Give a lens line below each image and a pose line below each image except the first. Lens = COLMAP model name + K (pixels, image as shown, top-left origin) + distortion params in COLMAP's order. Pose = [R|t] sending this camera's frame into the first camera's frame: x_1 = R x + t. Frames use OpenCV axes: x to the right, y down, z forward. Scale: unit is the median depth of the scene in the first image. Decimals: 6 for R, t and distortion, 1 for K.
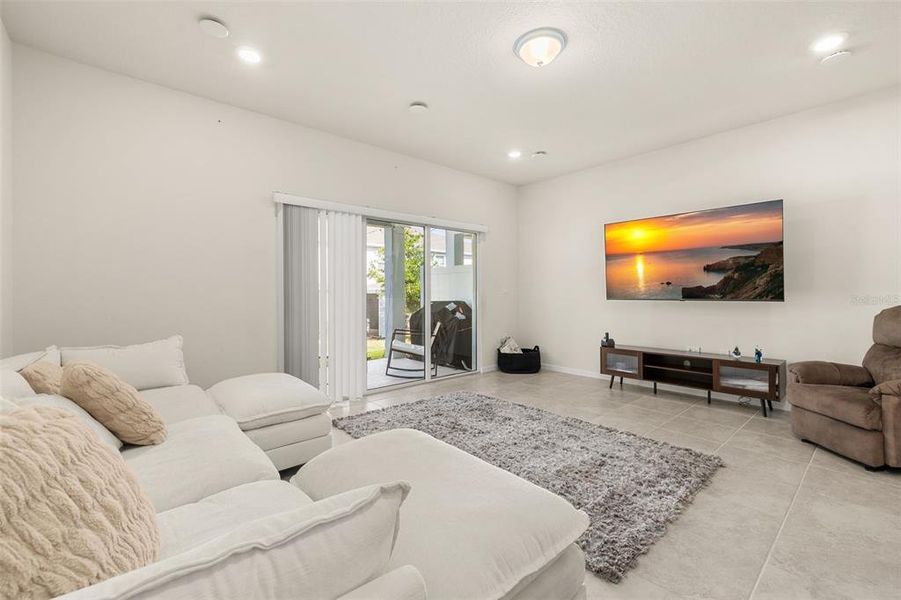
lens RADIAL K [[380.6, 0, 450.4], [0, 380.6, 294.8], [0, 0, 1]] dist [-0.000177, -0.000032]
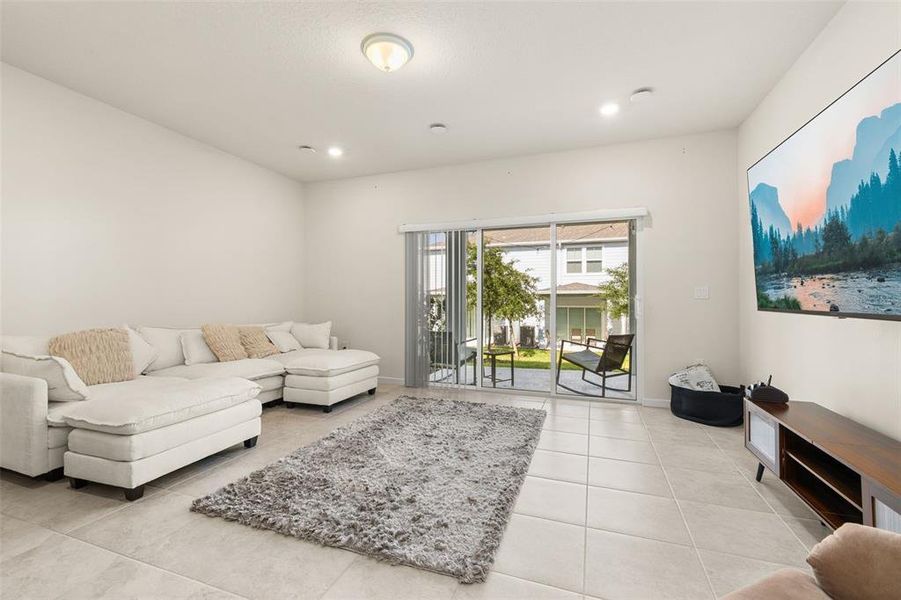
lens RADIAL K [[393.0, 0, 450.0], [0, 393.0, 293.2], [0, 0, 1]] dist [0.002072, 0.000187]
pose [[0.474316, -0.008361, -0.880315, 0.745907], [-0.005320, 0.999909, -0.012363, -0.003113], [0.880338, 0.010547, 0.474229, 0.397709]]
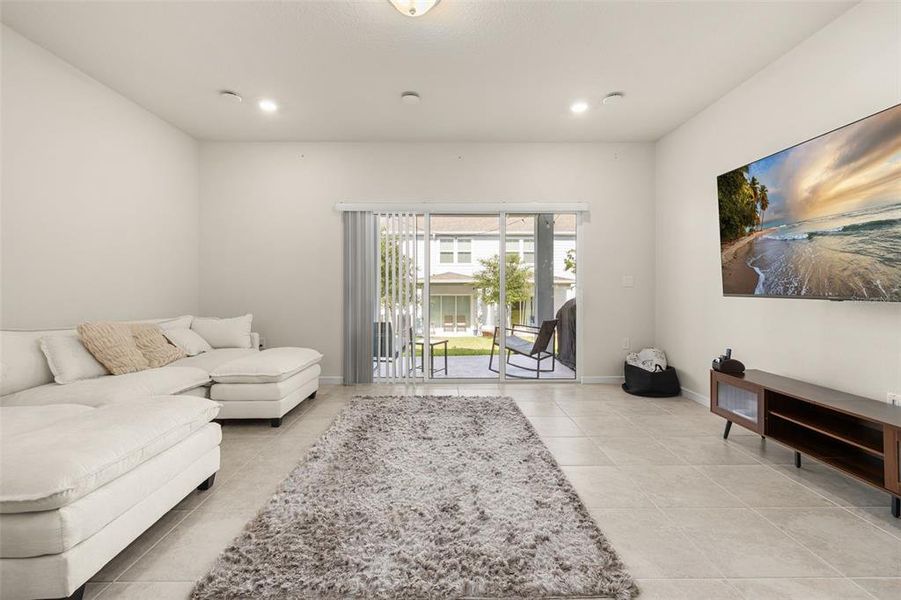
lens RADIAL K [[386.0, 0, 451.0], [0, 386.0, 288.4], [0, 0, 1]] dist [0.001277, 0.000387]
pose [[0.757578, 0.005205, -0.652724, 0.526330], [-0.005217, 0.999985, 0.001920, 0.001065], [0.652724, 0.001951, 0.757593, 0.245402]]
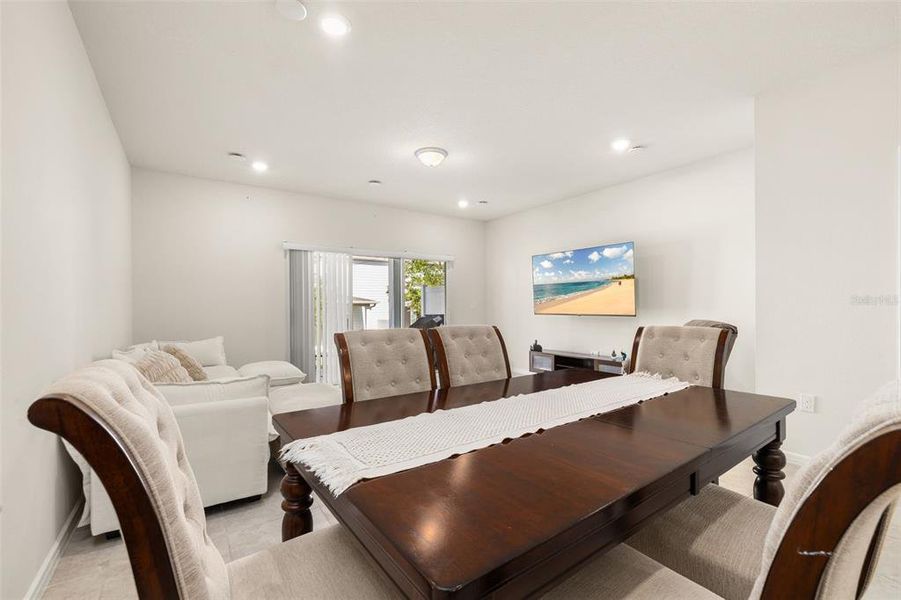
lens RADIAL K [[382.5, 0, 452.5], [0, 382.5, 309.0], [0, 0, 1]] dist [0.000545, 0.000063]
pose [[0.992943, 0.000829, -0.118592, 0.312551], [-0.000313, 0.999990, 0.004365, -0.011500], [0.118595, -0.004297, 0.992933, -0.346645]]
